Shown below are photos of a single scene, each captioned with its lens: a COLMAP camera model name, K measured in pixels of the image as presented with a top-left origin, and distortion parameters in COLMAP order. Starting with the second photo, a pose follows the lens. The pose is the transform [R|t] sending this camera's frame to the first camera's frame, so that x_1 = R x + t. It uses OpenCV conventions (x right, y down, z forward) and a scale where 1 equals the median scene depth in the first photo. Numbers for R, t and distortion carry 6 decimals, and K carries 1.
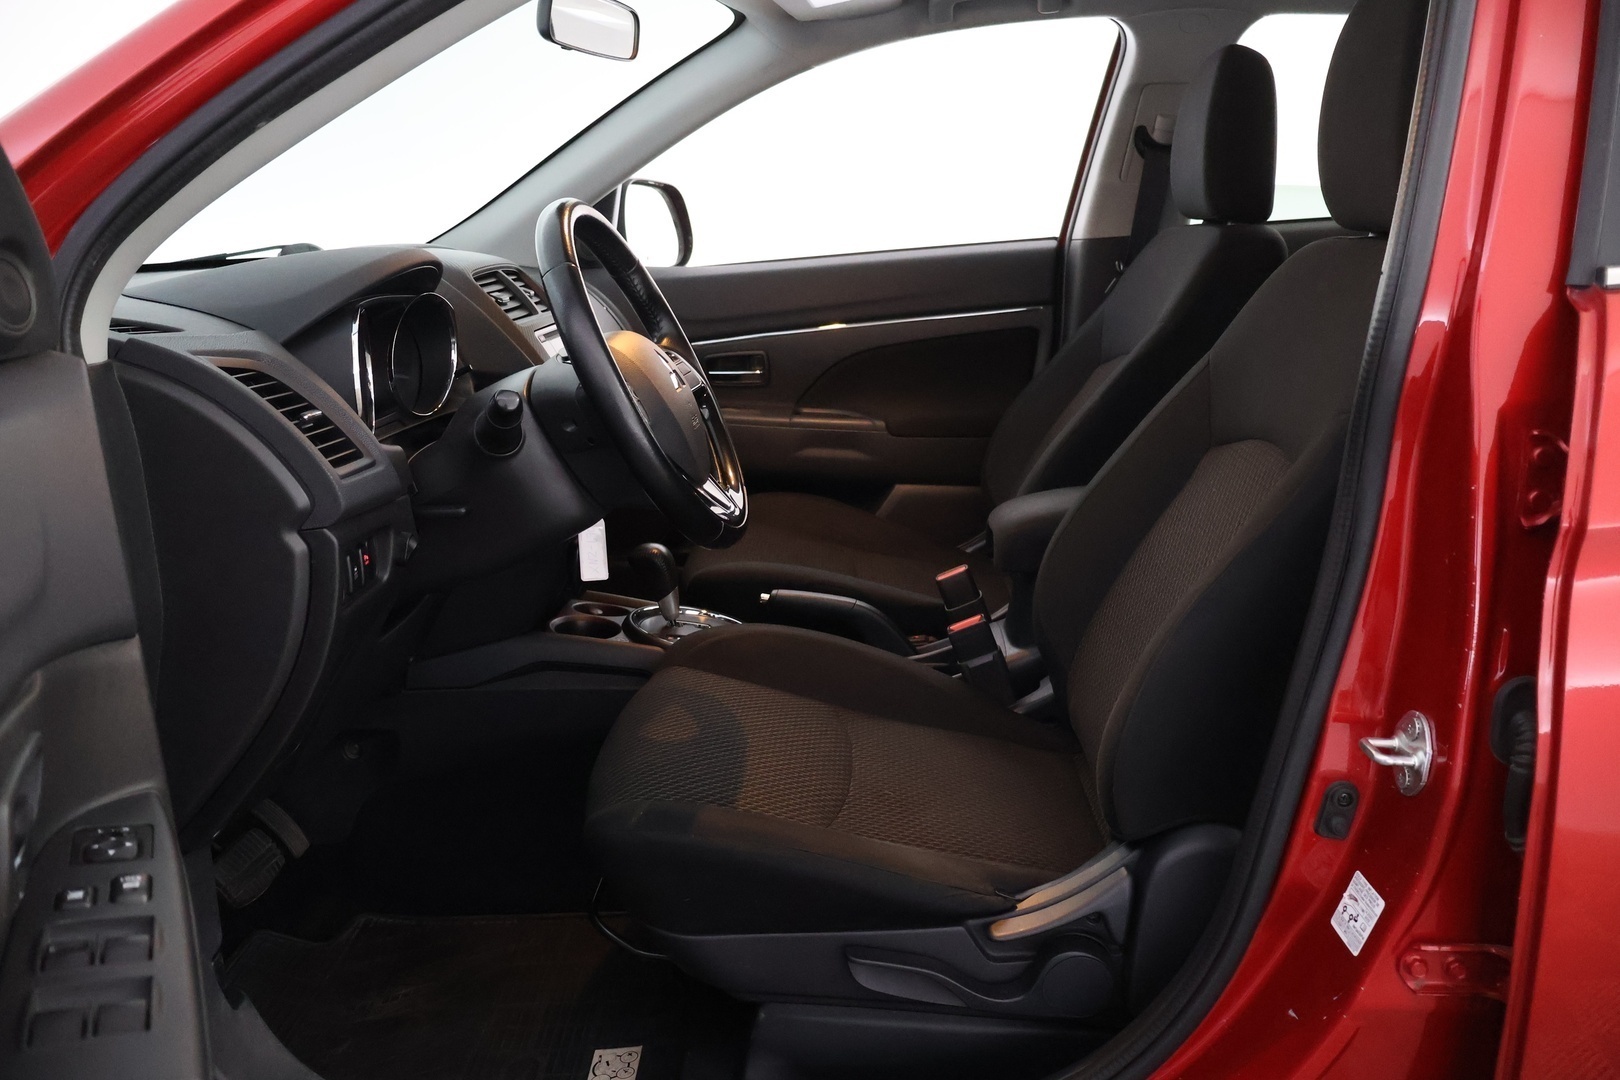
lens RADIAL K [[1343.9, 0, 812.2], [0, 1343.9, 537.2], [0, 0, 1]] dist [0.005202, -0.006567]
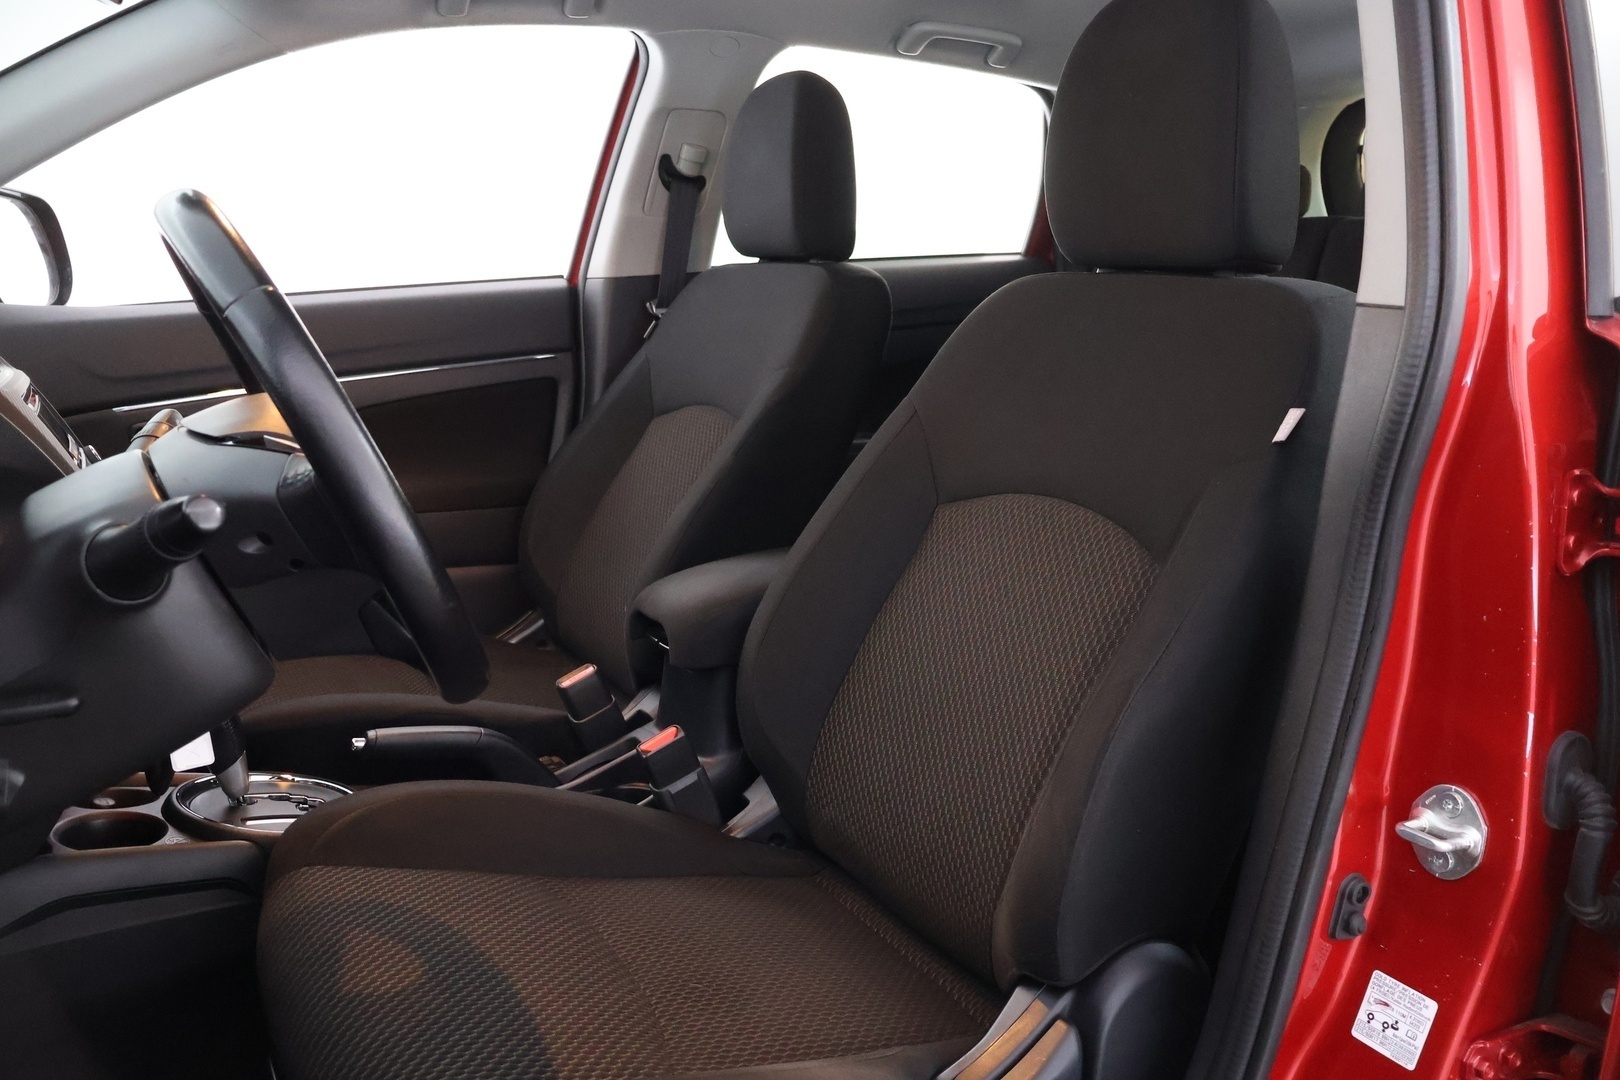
lens RADIAL K [[1343.9, 0, 807.8], [0, 1343.9, 548.4], [0, 0, 1]] dist [0.005202, -0.006567]
pose [[0.857175, -0.084992, 0.507964, -0.190633], [0.099347, 0.995052, -0.001154, -0.037068], [-0.505352, 0.051454, 0.861378, 0.221863]]
